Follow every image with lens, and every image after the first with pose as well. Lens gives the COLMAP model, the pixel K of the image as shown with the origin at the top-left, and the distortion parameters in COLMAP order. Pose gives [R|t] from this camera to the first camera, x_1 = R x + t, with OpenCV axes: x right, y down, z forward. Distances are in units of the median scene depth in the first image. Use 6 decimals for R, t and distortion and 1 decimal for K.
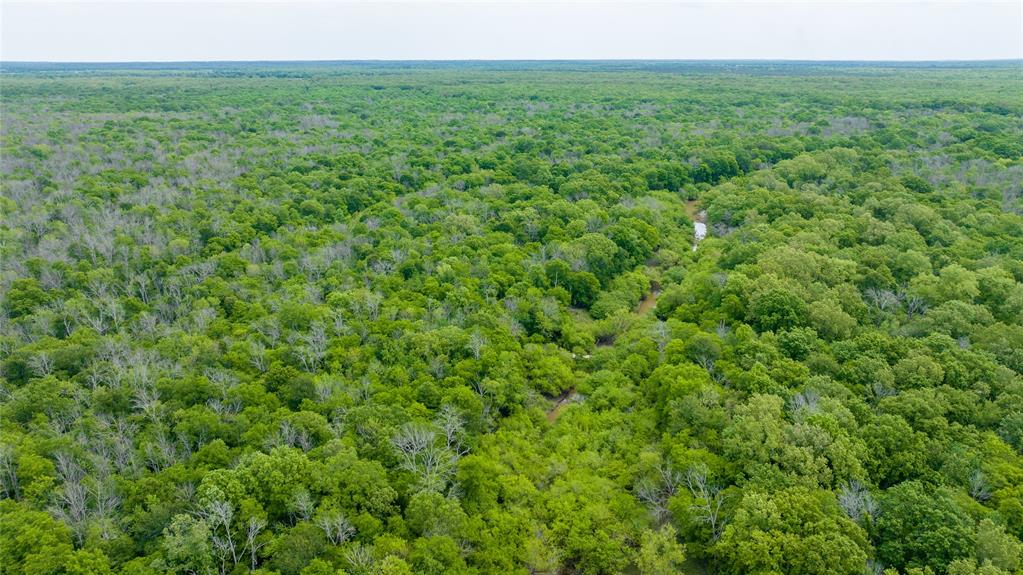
lens RADIAL K [[728.3, 0, 509.8], [0, 728.3, 284.0], [0, 0, 1]] dist [-0.010786, -0.003127]
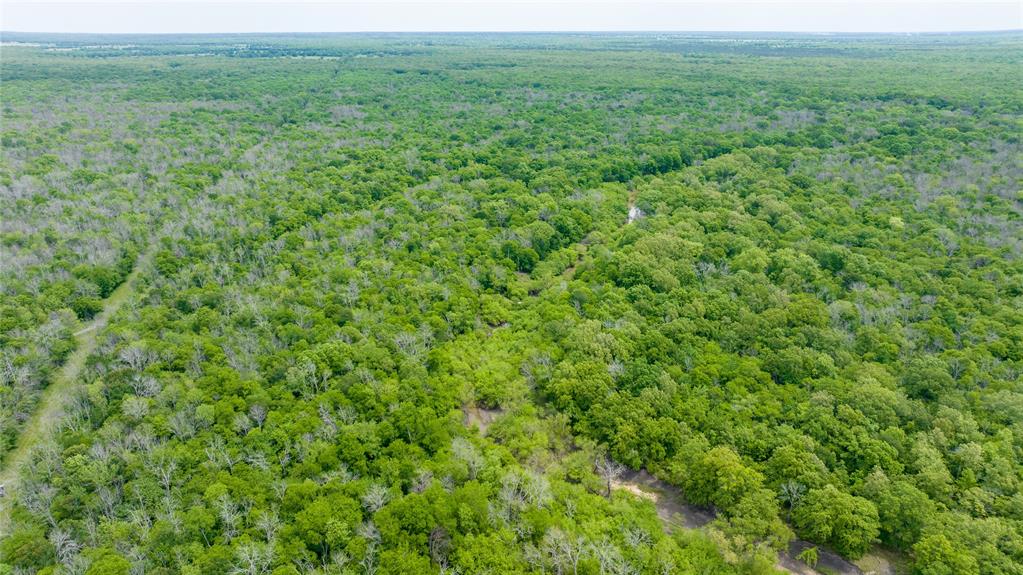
lens RADIAL K [[694.0, 0, 513.2], [0, 694.0, 288.6], [0, 0, 1]] dist [-0.005667, -0.003084]
pose [[0.999751, 0.009982, -0.019964, 0.090175], [-0.008823, 0.998315, 0.057356, -0.013723], [0.020503, -0.057165, 0.998154, -0.388981]]
